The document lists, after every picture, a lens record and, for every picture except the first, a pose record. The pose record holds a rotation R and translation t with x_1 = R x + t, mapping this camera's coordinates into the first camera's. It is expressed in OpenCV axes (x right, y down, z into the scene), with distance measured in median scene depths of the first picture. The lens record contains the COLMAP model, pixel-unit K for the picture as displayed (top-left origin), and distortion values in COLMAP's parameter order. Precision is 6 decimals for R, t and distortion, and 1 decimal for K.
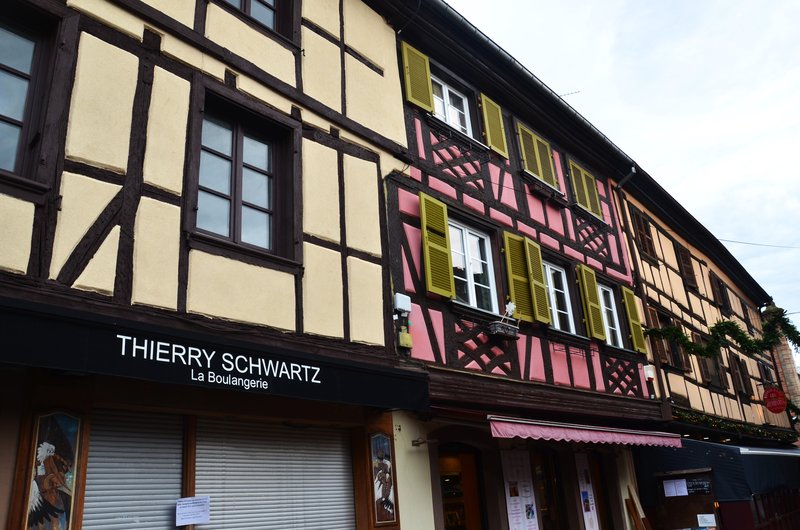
lens RADIAL K [[654.1, 0, 400.3], [0, 654.1, 269.8], [0, 0, 1]] dist [-0.073042, 0.065539]
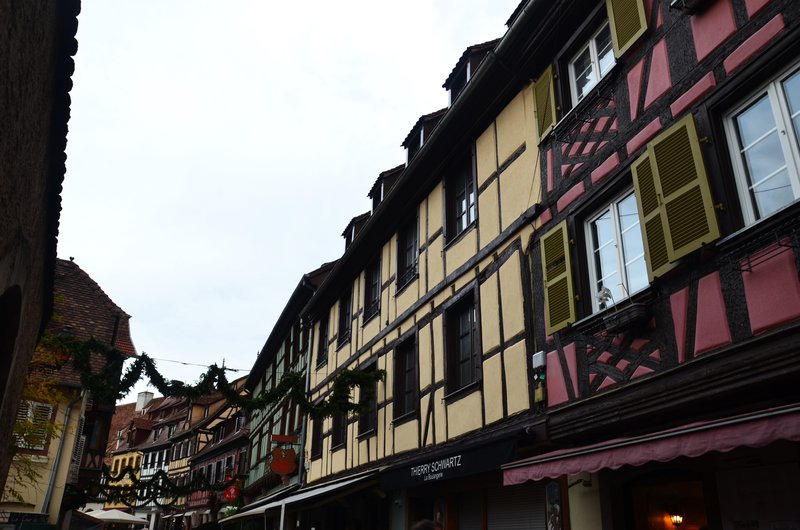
lens RADIAL K [[654.1, 0, 400.6], [0, 654.1, 259.9], [0, 0, 1]] dist [-0.073042, 0.065539]
pose [[-0.486230, -0.295167, -0.822470, 1.039215], [0.321193, 0.814965, -0.482357, 0.357201], [0.812659, -0.498708, -0.301455, 1.184675]]
